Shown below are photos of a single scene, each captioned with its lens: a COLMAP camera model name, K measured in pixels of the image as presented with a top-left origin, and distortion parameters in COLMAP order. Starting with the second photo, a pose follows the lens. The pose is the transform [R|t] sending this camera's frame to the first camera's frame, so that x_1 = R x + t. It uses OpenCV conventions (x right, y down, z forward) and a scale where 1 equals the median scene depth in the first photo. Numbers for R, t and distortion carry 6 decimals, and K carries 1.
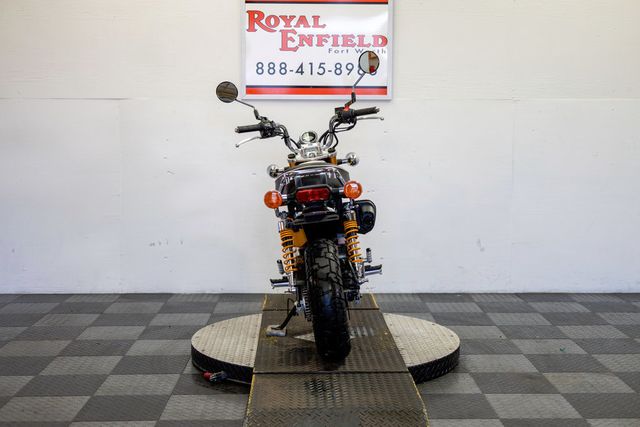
lens RADIAL K [[921.5, 0, 318.9], [0, 921.5, 211.8], [0, 0, 1]] dist [0.021429, 0.000000]
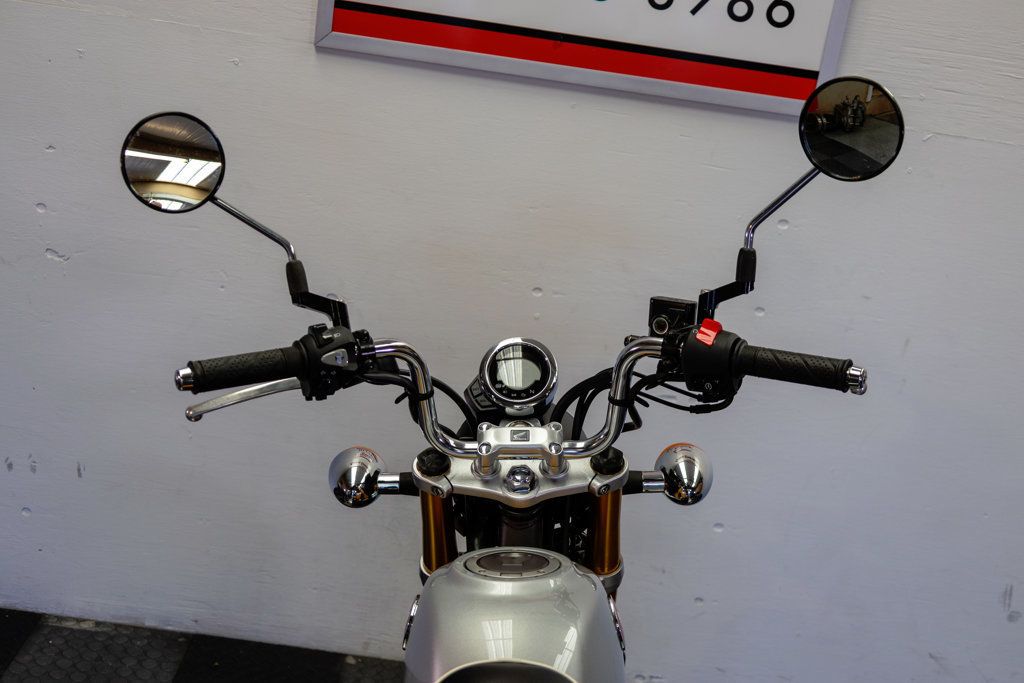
lens RADIAL K [[1474.4, 0, 518.1], [0, 1474.4, 350.2], [0, 0, 1]] dist [0.021429, 0.000000]
pose [[0.990033, 0.139762, 0.017333, -0.015571], [-0.140083, 0.964583, 0.223511, -0.143292], [0.014519, -0.223712, 0.974547, 0.530845]]
